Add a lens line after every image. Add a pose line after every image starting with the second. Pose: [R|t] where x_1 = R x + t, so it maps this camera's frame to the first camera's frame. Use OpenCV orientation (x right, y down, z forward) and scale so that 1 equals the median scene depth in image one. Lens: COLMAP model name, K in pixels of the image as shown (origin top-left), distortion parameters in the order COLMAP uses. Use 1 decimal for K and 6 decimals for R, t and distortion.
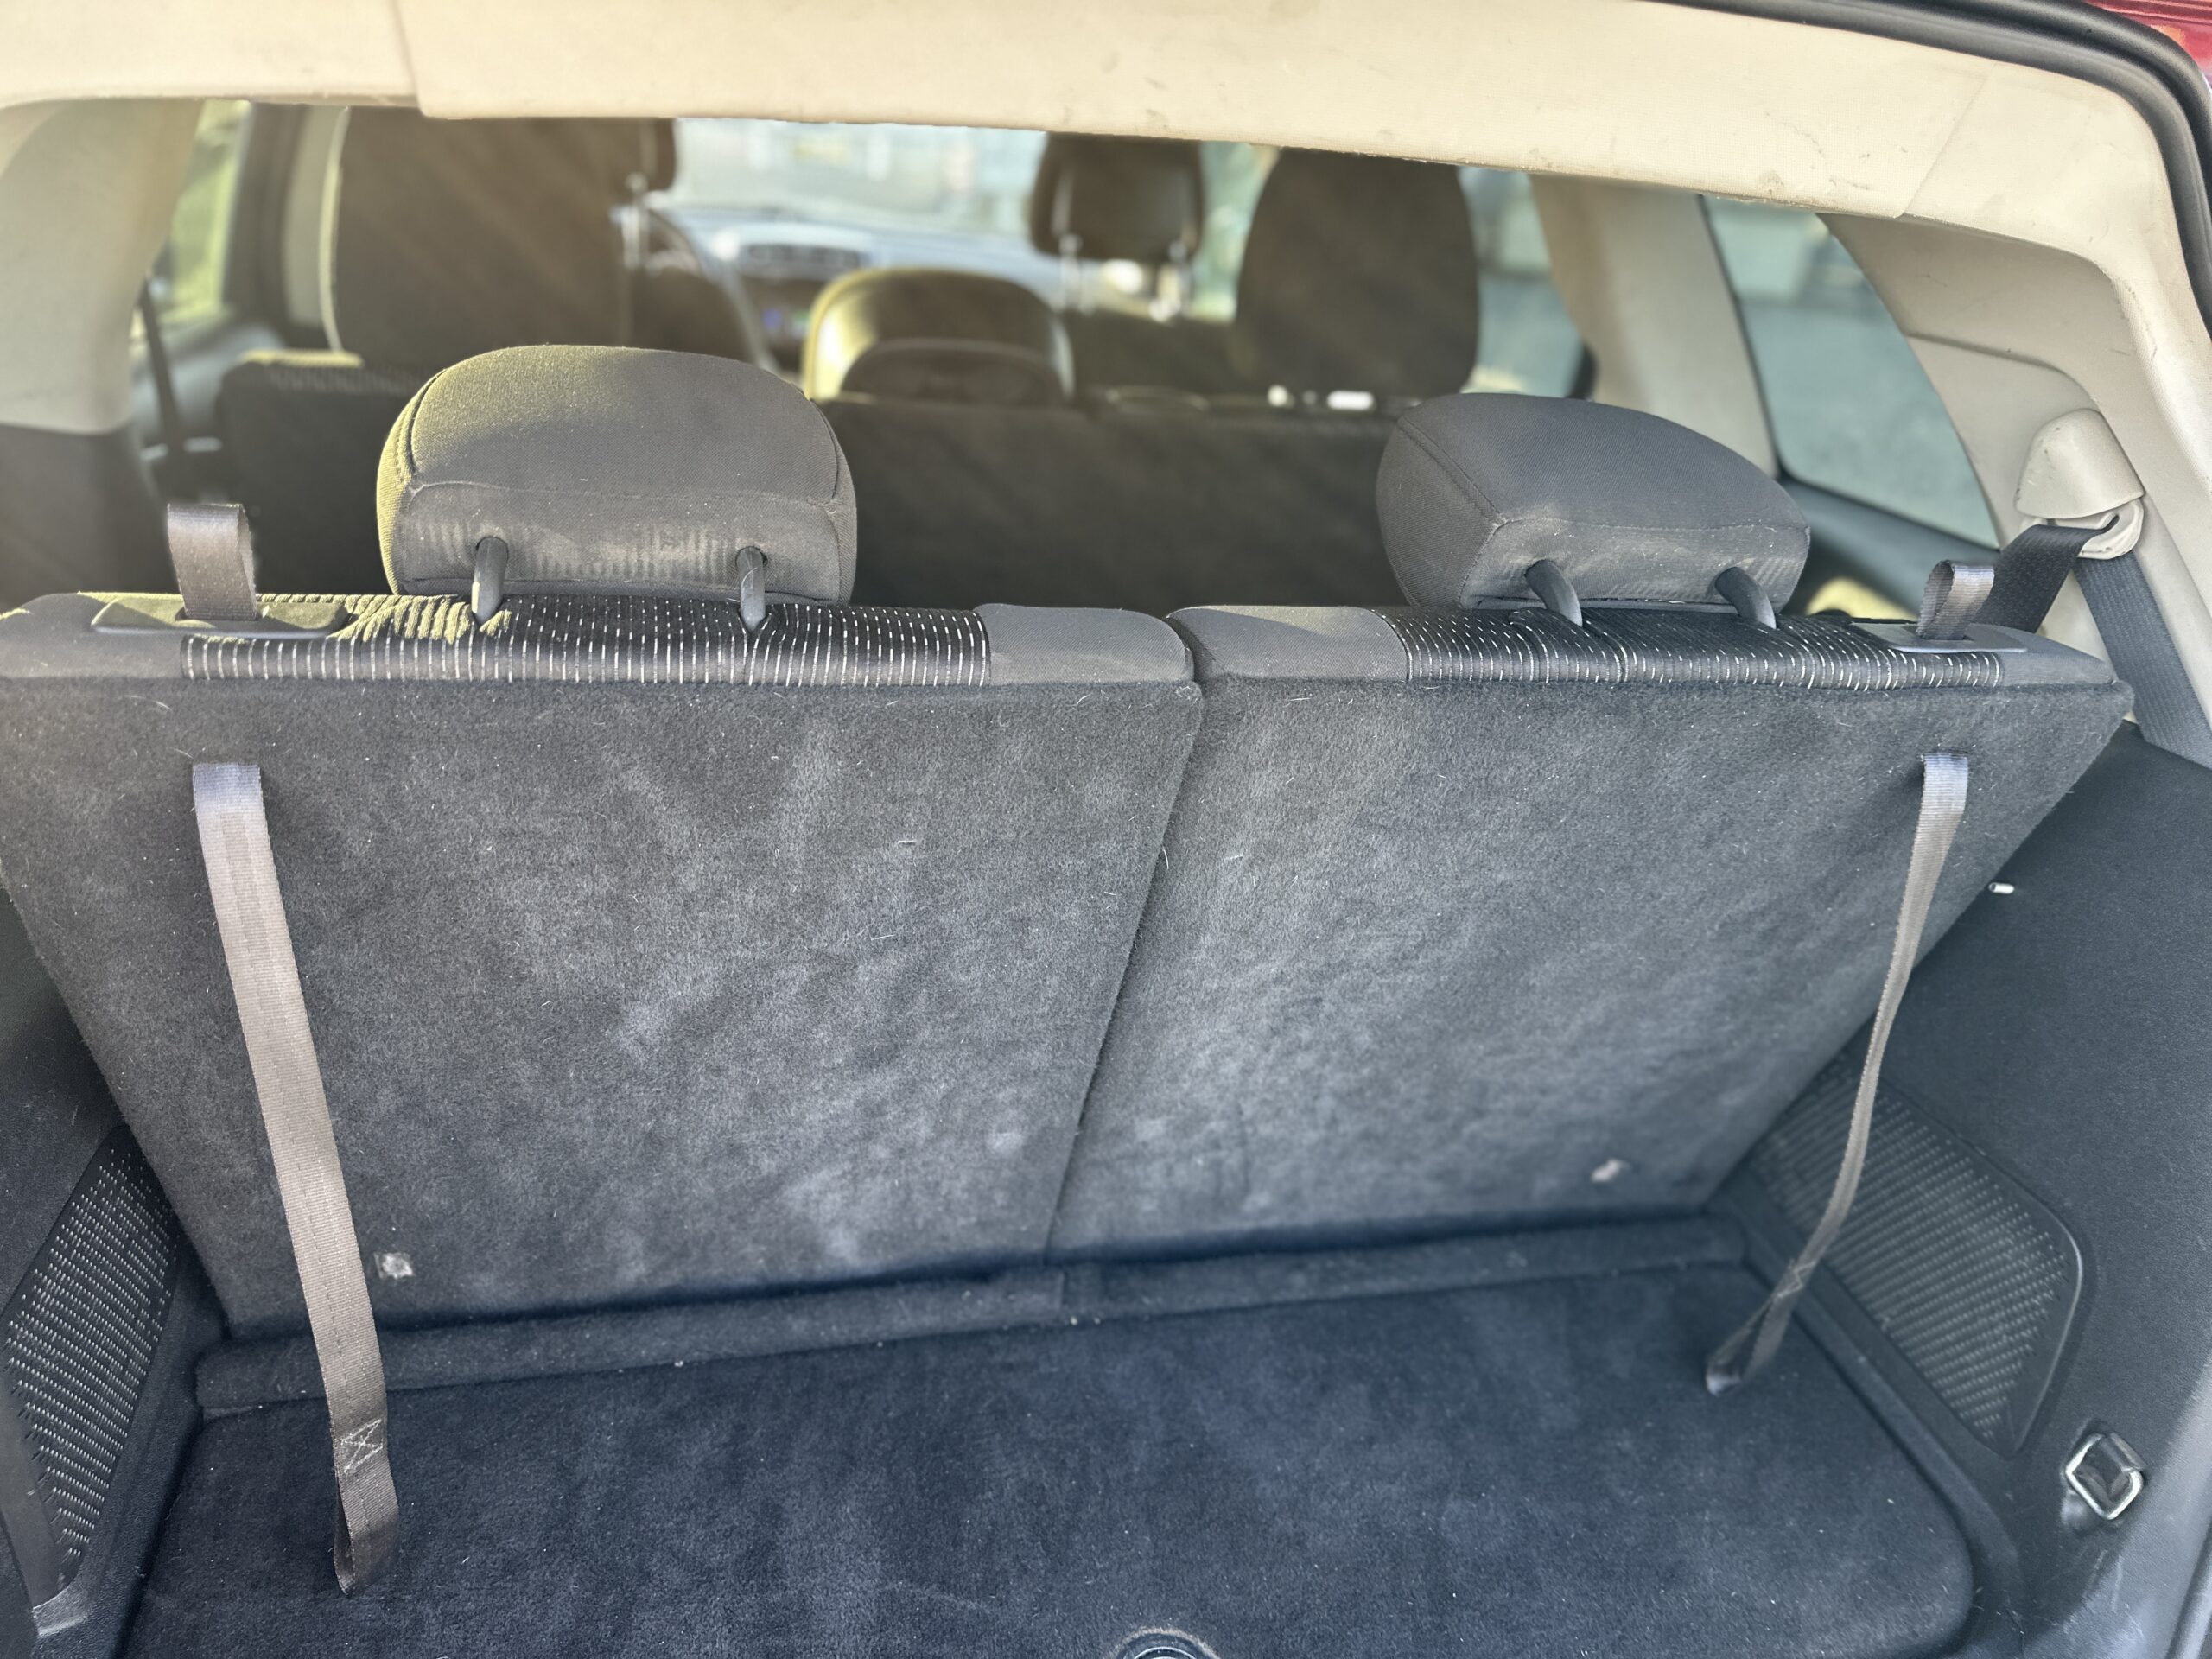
lens RADIAL K [[1574.7, 0, 1125.3], [0, 1574.7, 820.4], [0, 0, 1]] dist [-0.004783, -0.019356]
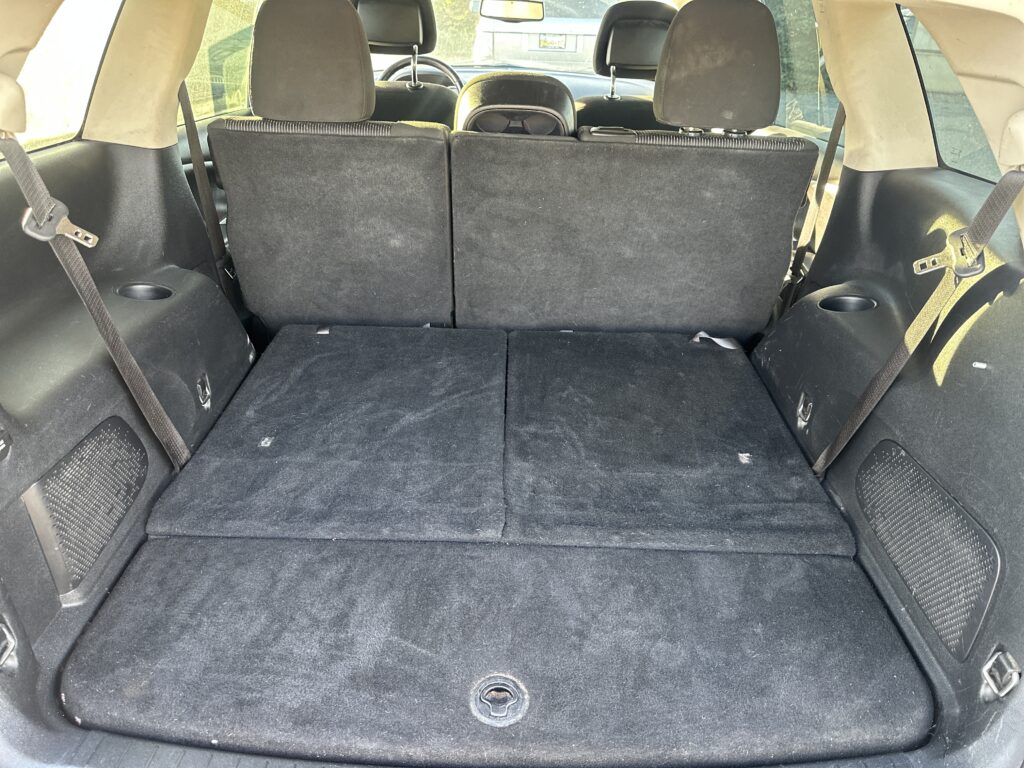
lens RADIAL K [[729.0, 0, 513.5], [0, 729.0, 380.2], [0, 0, 1]] dist [-0.004783, -0.019356]
pose [[0.971376, 0.057880, -0.230387, 0.226273], [-0.050270, 0.997983, 0.038767, 0.058631], [0.232166, -0.026076, 0.972327, 0.021385]]
